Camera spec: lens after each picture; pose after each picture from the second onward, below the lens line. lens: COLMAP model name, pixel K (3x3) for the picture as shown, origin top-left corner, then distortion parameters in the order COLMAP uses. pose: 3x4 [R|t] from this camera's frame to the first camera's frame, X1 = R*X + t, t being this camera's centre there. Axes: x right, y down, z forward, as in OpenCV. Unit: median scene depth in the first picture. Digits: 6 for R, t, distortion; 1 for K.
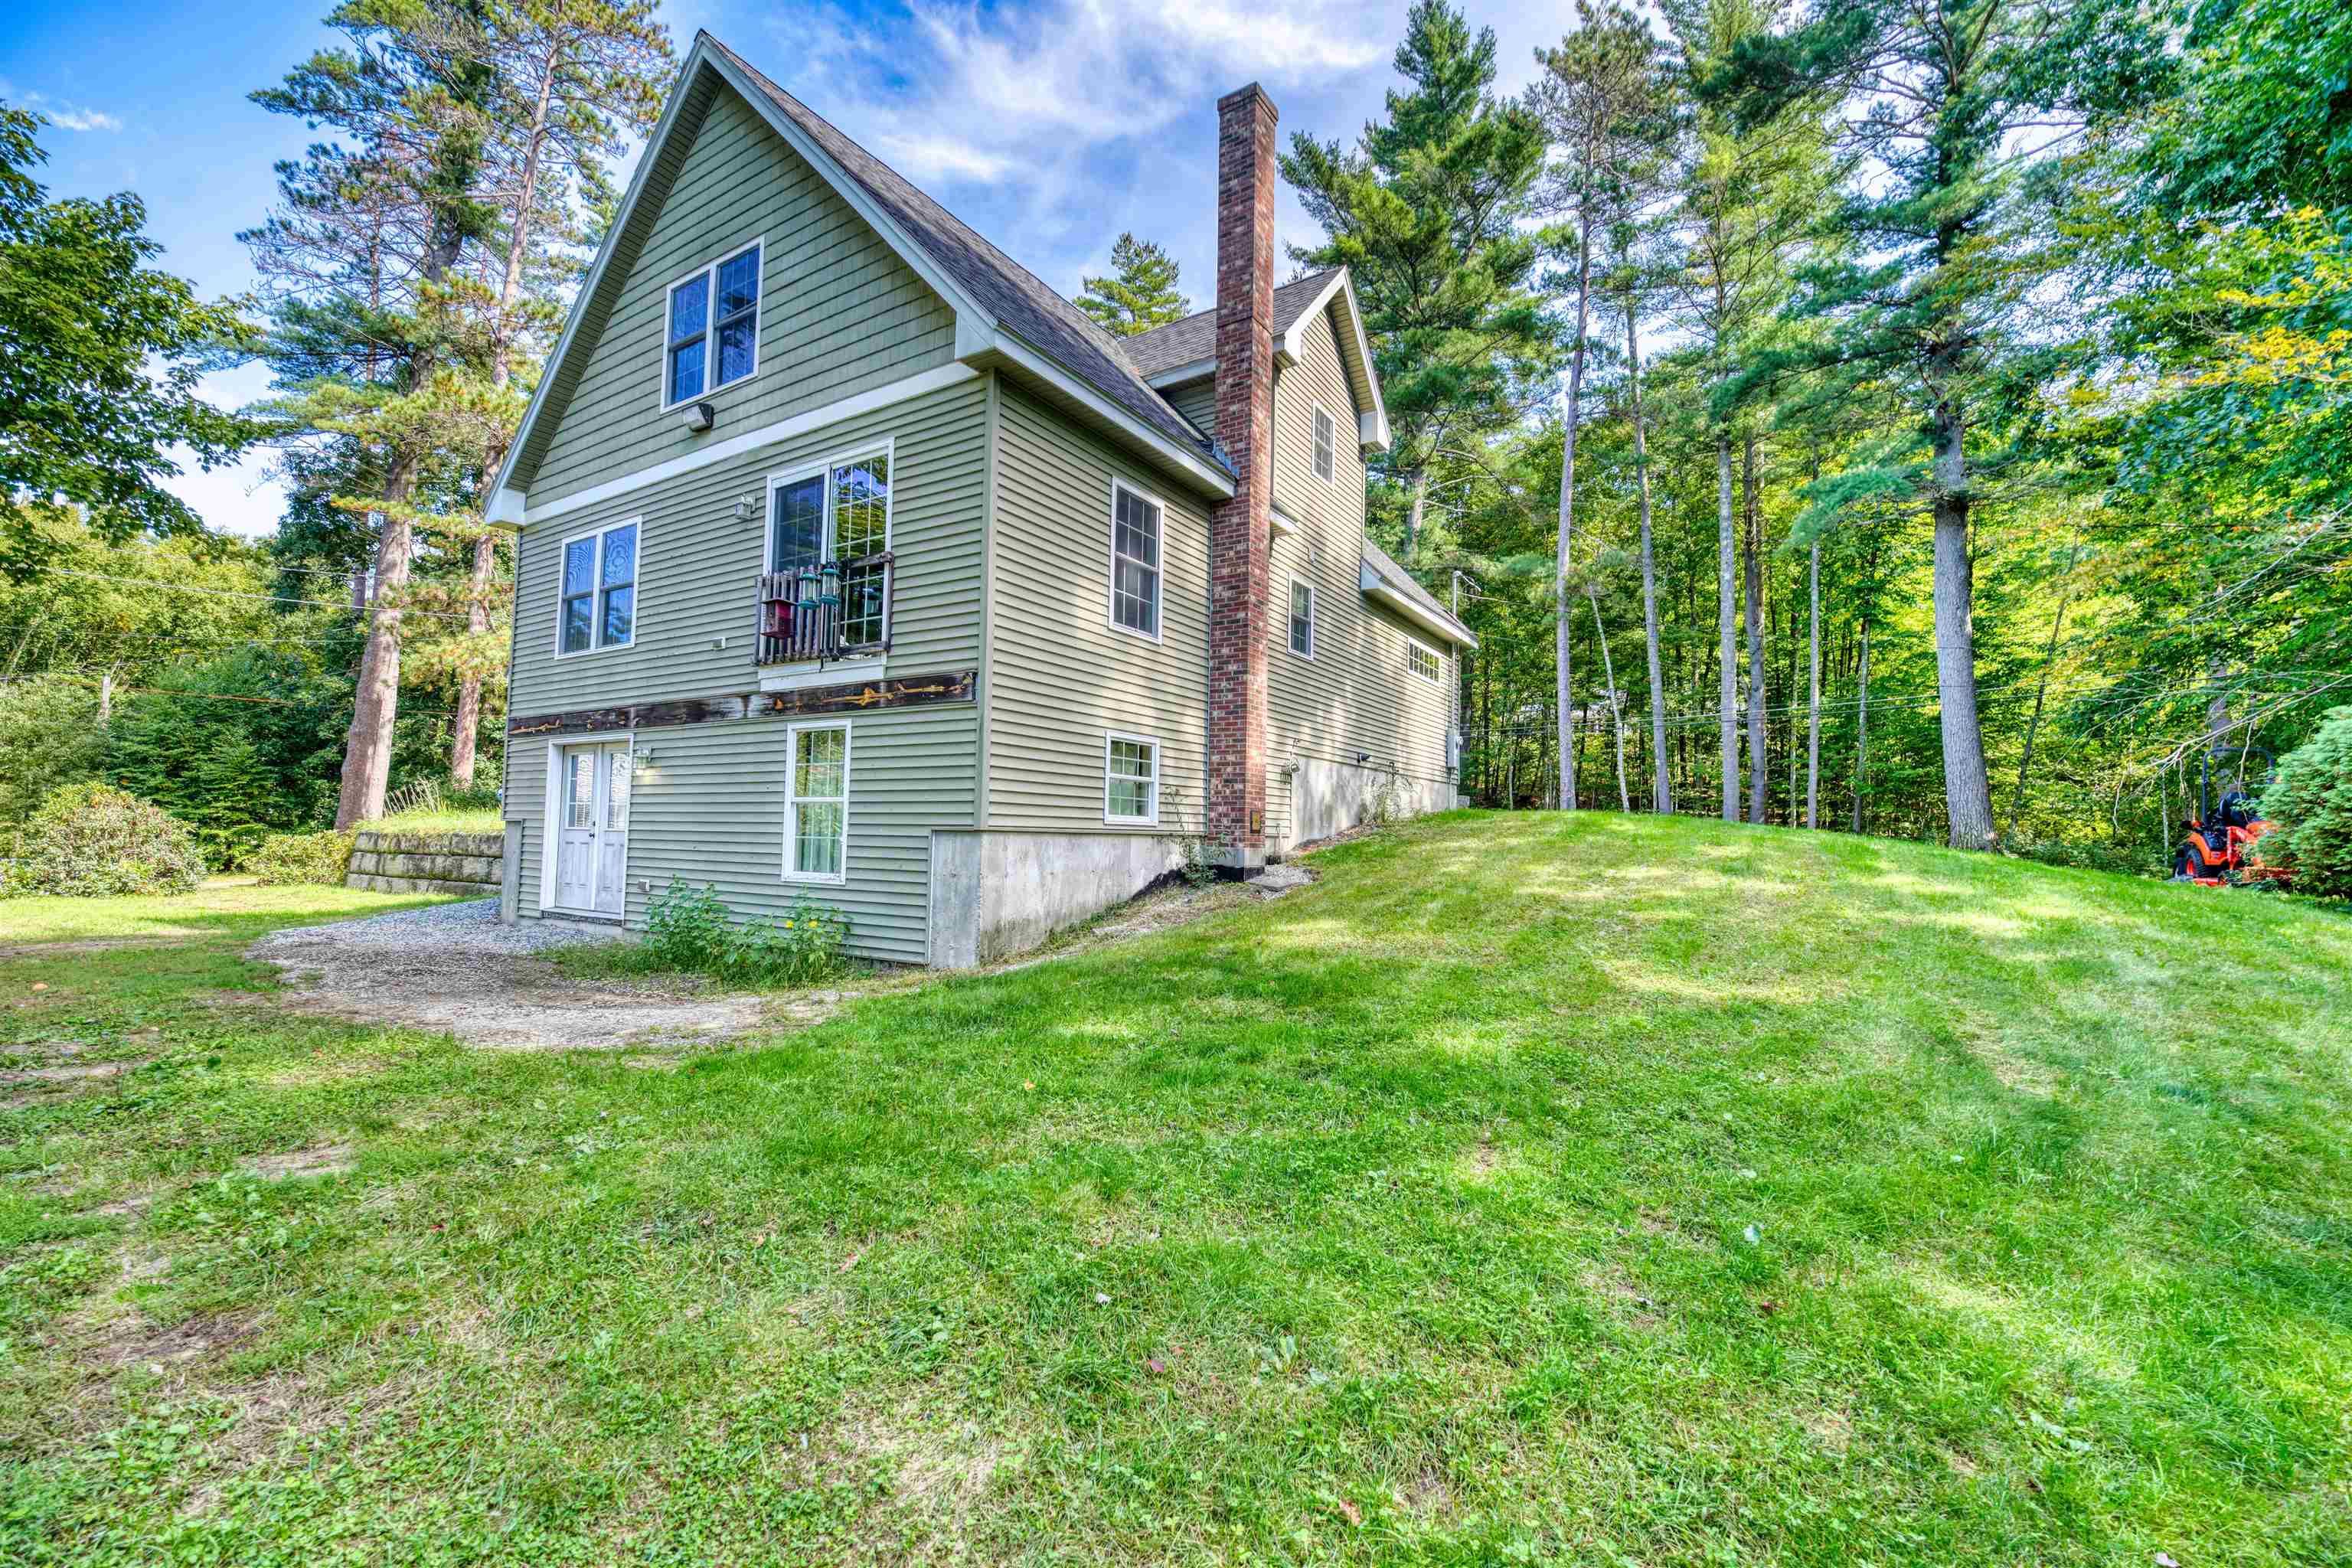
lens RADIAL K [[962.6, 0, 1180.1], [0, 962.6, 783.2], [0, 0, 1]] dist [0.028844, -0.024215]
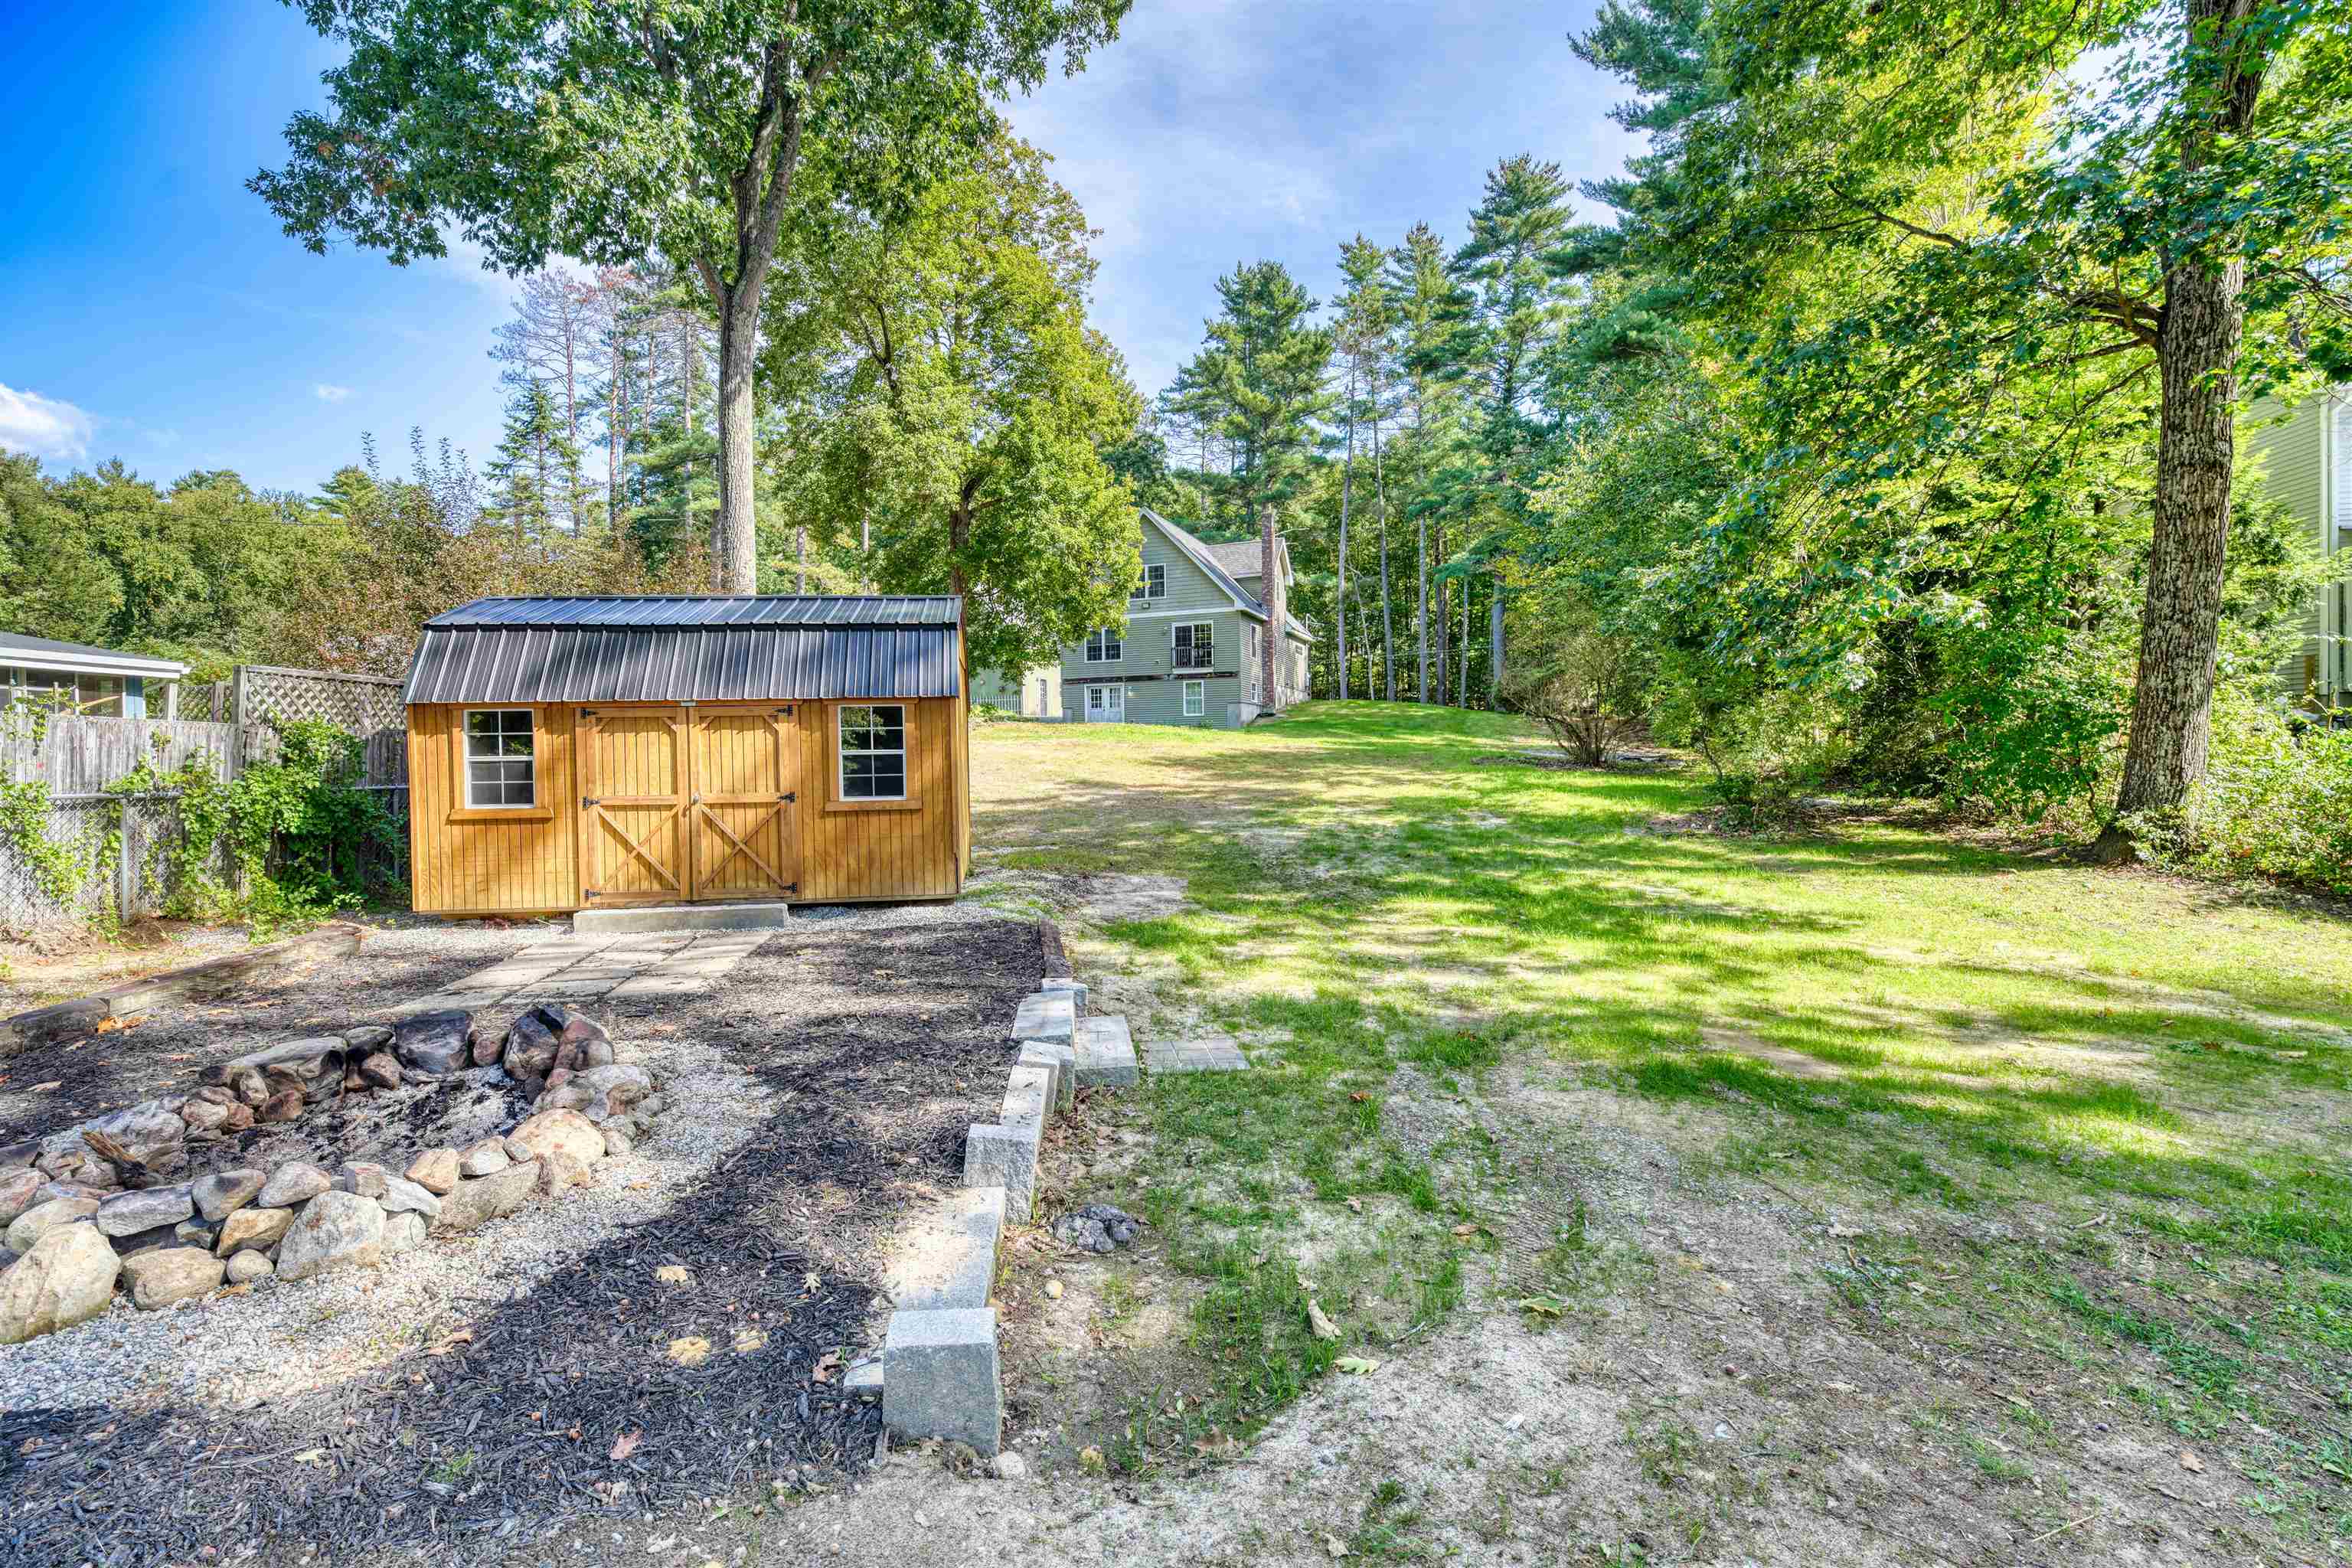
lens RADIAL K [[962.6, 0, 1180.1], [0, 962.6, 783.2], [0, 0, 1]] dist [0.028844, -0.024215]
pose [[0.976426, -0.041043, 0.211915, -0.884441], [0.021894, 0.995525, 0.091931, -0.000887], [-0.214740, -0.085124, 0.972955, -2.157048]]
